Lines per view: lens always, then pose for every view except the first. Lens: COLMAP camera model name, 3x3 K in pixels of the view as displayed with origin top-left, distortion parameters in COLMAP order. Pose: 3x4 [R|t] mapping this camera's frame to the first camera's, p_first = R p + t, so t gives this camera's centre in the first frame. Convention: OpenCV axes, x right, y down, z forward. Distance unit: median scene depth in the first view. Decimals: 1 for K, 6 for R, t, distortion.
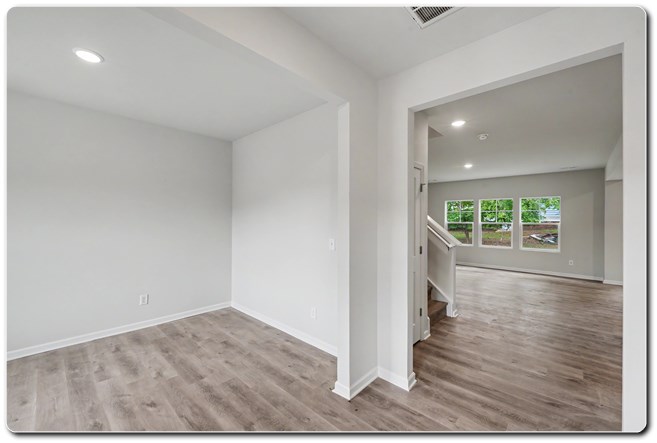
lens RADIAL K [[269.1, 0, 317.5], [0, 269.1, 219.9], [0, 0, 1]] dist [-0.001338, -0.000325]
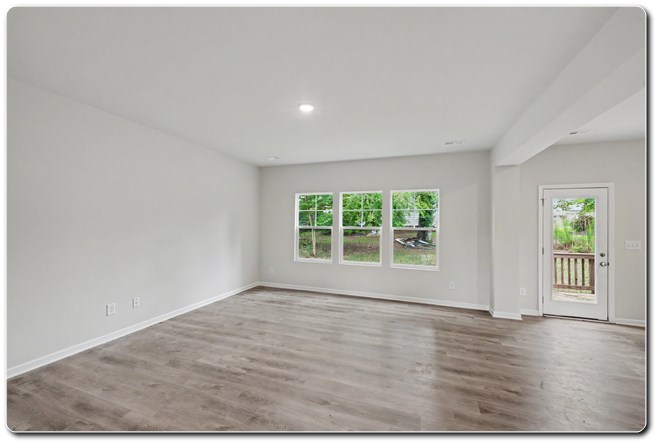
lens RADIAL K [[263.5, 0, 323.9], [0, 263.5, 218.4], [0, 0, 1]] dist [-0.000724, -0.000272]
pose [[0.915149, 0.015961, 0.402799, 0.324827], [-0.007393, 0.999712, -0.022816, 0.005283], [-0.403047, 0.017902, 0.915004, 0.450031]]
